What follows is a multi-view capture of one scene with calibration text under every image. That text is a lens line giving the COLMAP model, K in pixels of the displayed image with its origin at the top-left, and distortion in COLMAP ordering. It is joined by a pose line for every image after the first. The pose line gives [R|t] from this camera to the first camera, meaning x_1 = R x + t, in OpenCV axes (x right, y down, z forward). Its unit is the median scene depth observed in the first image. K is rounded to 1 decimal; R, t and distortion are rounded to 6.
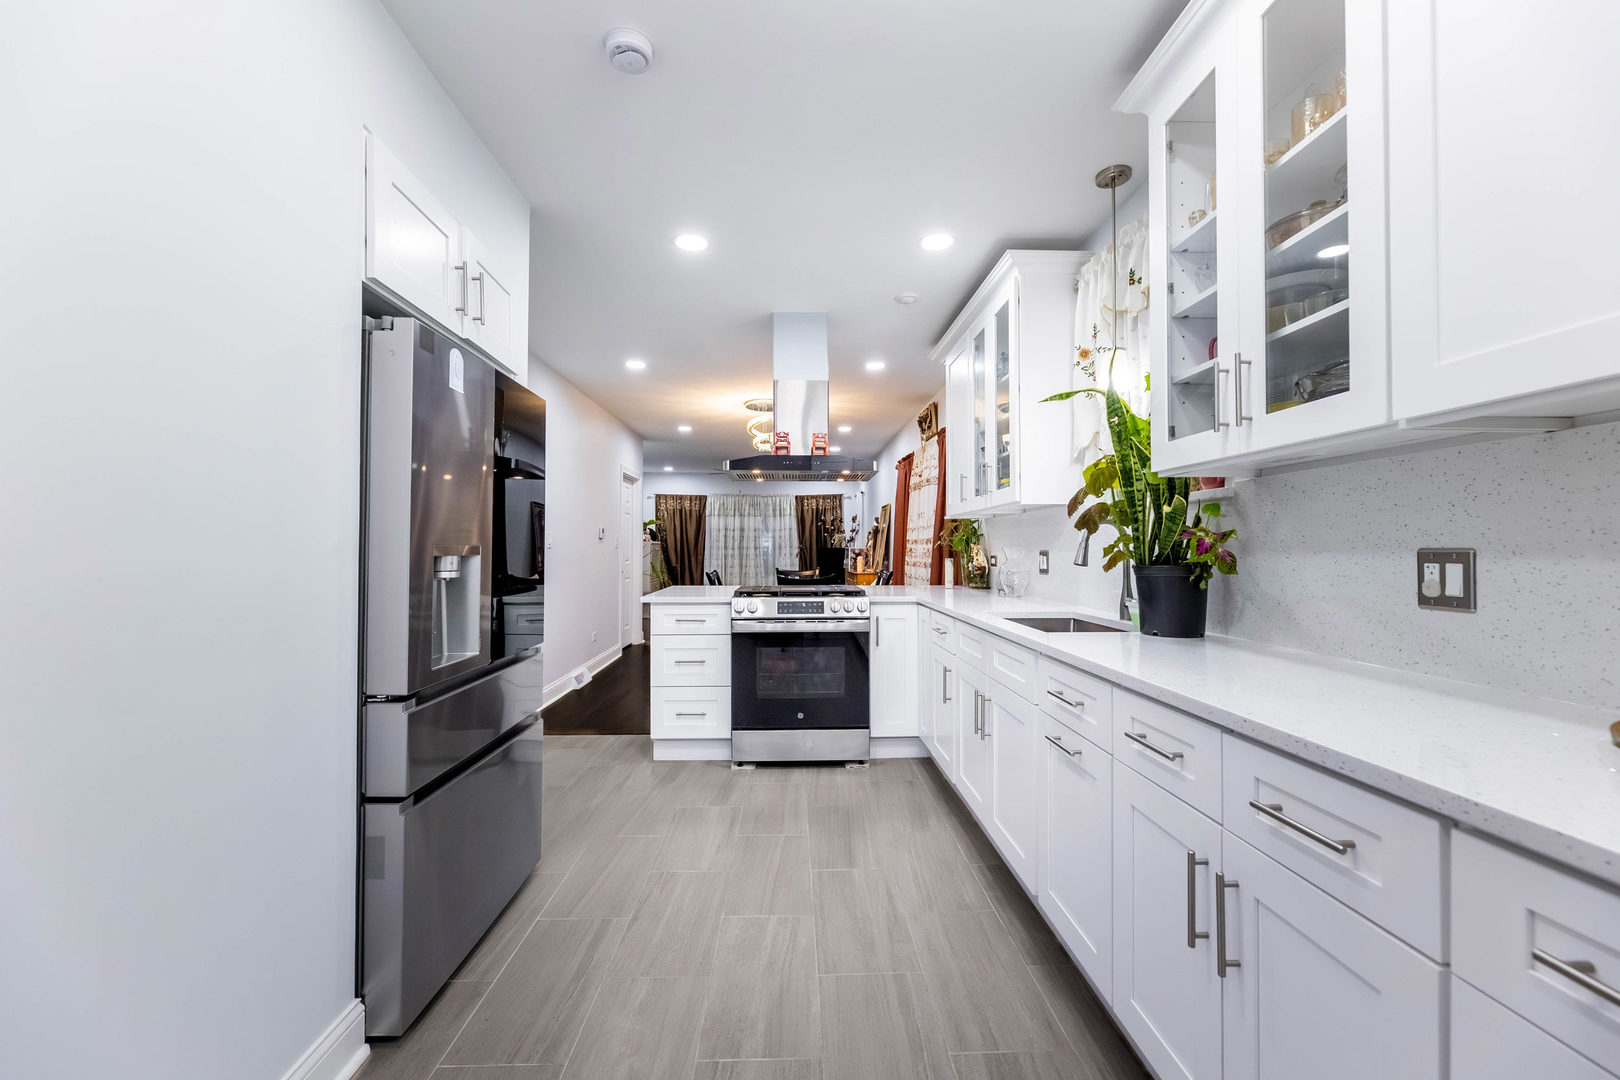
lens RADIAL K [[656.7, 0, 803.2], [0, 656.7, 541.6], [0, 0, 1]] dist [-0.000464, 0.000448]
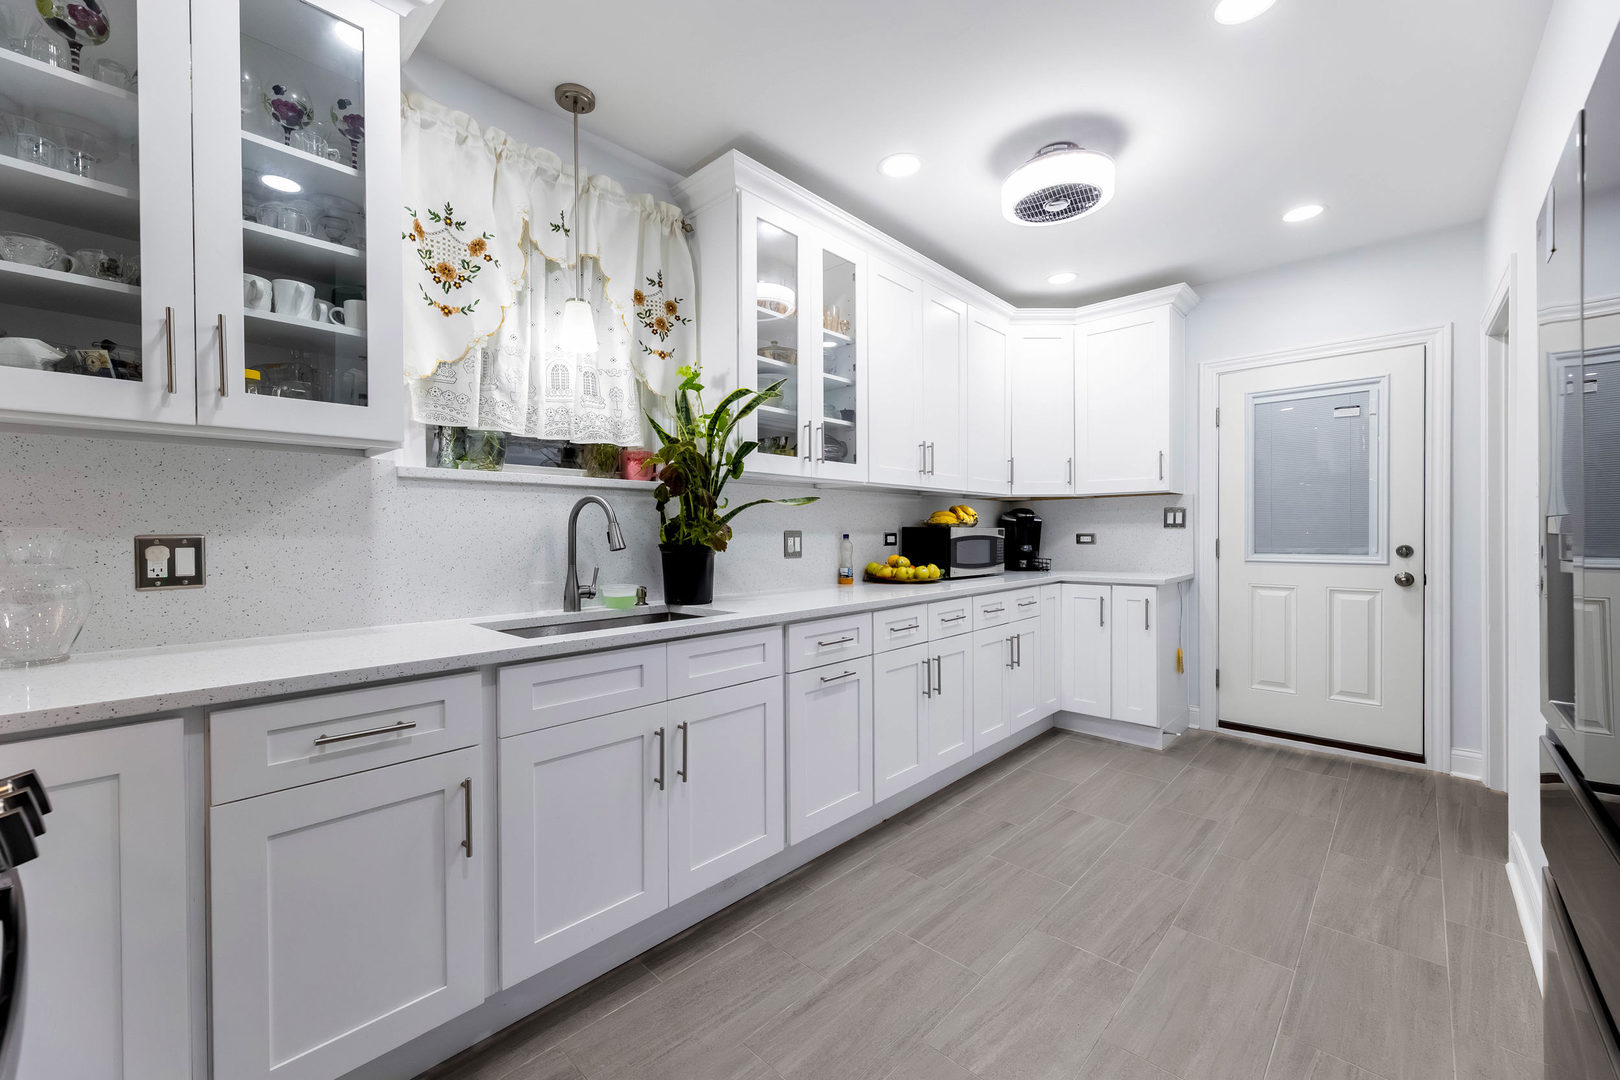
lens RADIAL K [[656.7, 0, 797.5], [0, 656.7, 541.3], [0, 0, 1]] dist [-0.000464, 0.000448]
pose [[-0.713467, 0.000334, 0.700688, -0.239208], [0.000686, 1.000000, 0.000222, 0.017491], [-0.700688, 0.000639, -0.713468, 0.992746]]
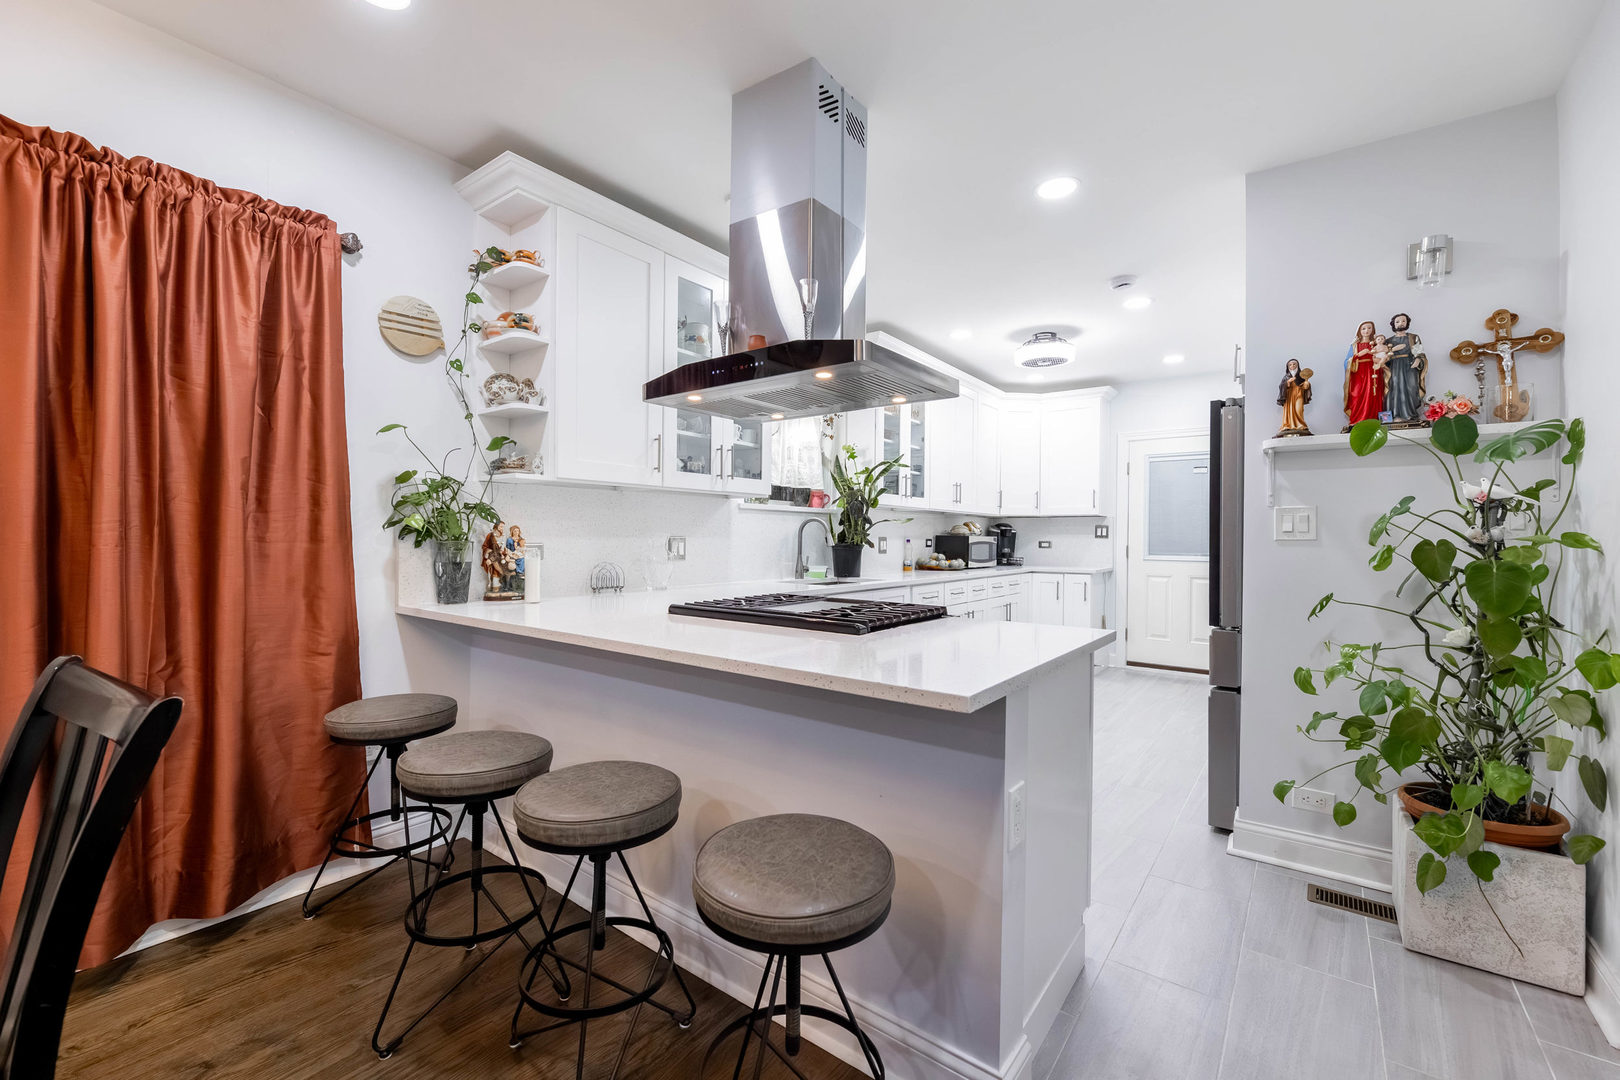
lens RADIAL K [[656.7, 0, 804.8], [0, 656.7, 543.8], [0, 0, 1]] dist [-0.000464, 0.000448]
pose [[-0.782062, -0.007250, 0.623158, -0.384076], [-0.011841, 0.999925, -0.003227, 0.025009], [-0.623088, -0.009902, -0.782089, 1.598800]]
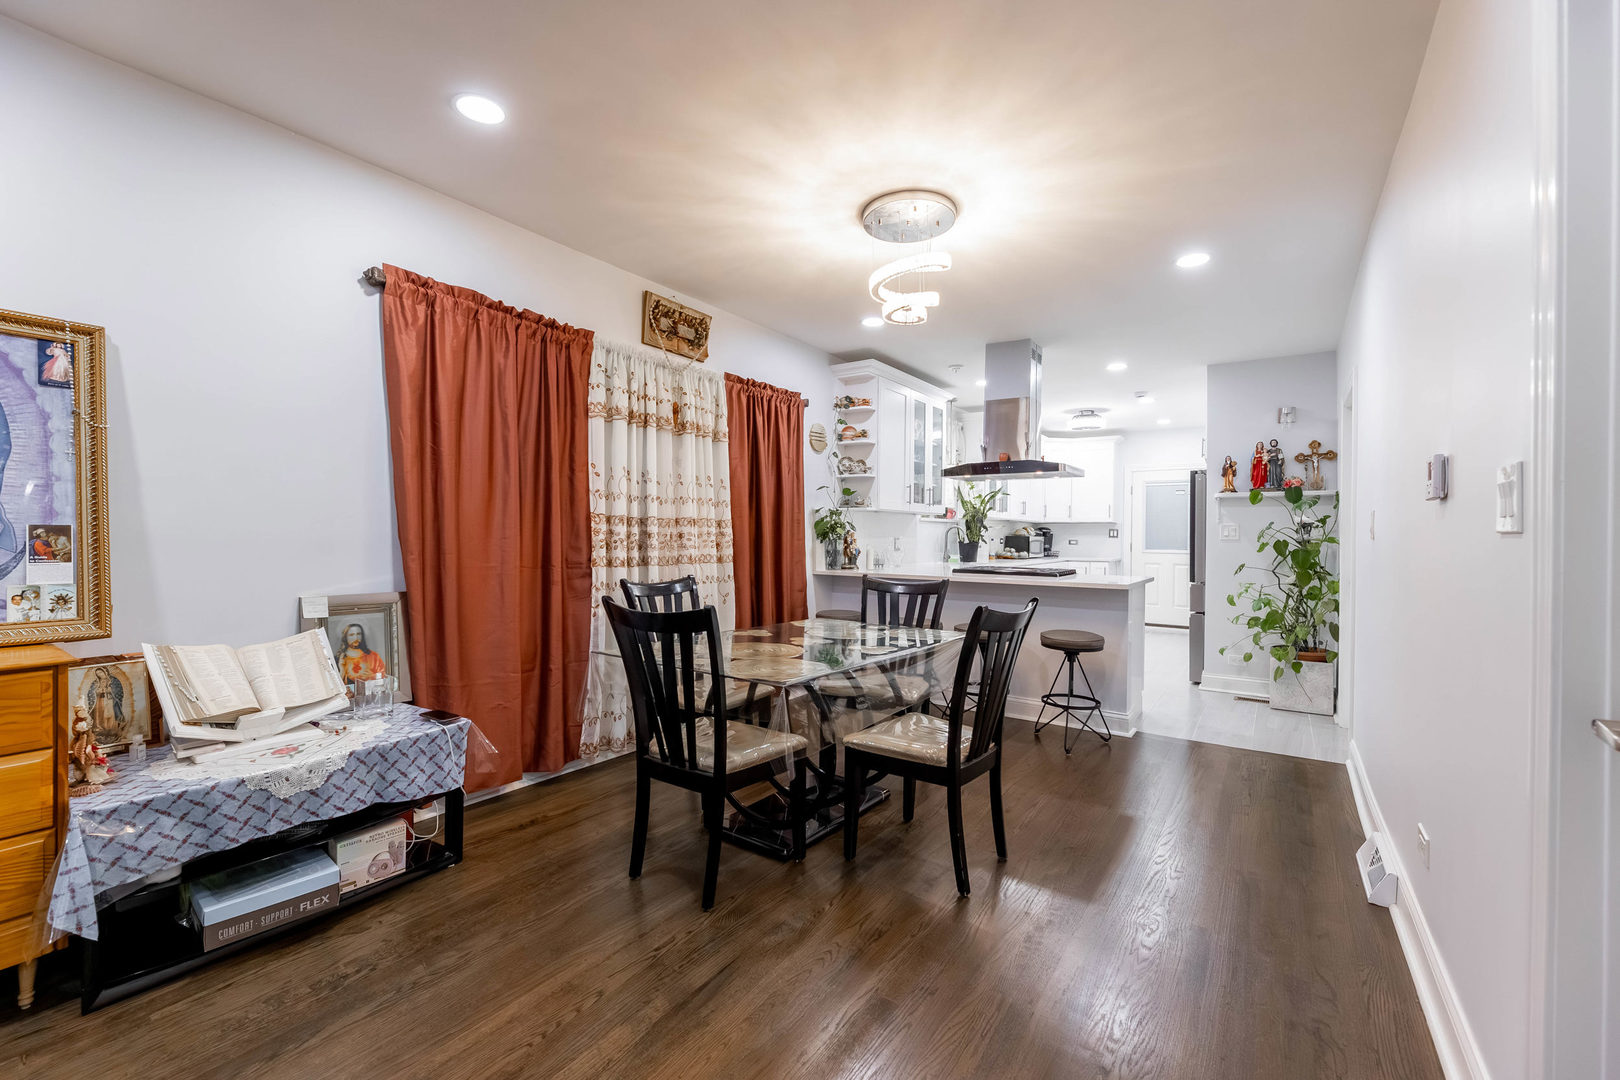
lens RADIAL K [[656.7, 0, 807.1], [0, 656.7, 541.8], [0, 0, 1]] dist [-0.000464, 0.000448]
pose [[-0.802954, -0.007704, 0.595991, -0.473255], [-0.012635, 0.999912, -0.004097, 0.035307], [-0.595907, -0.010820, -0.802981, 2.481181]]
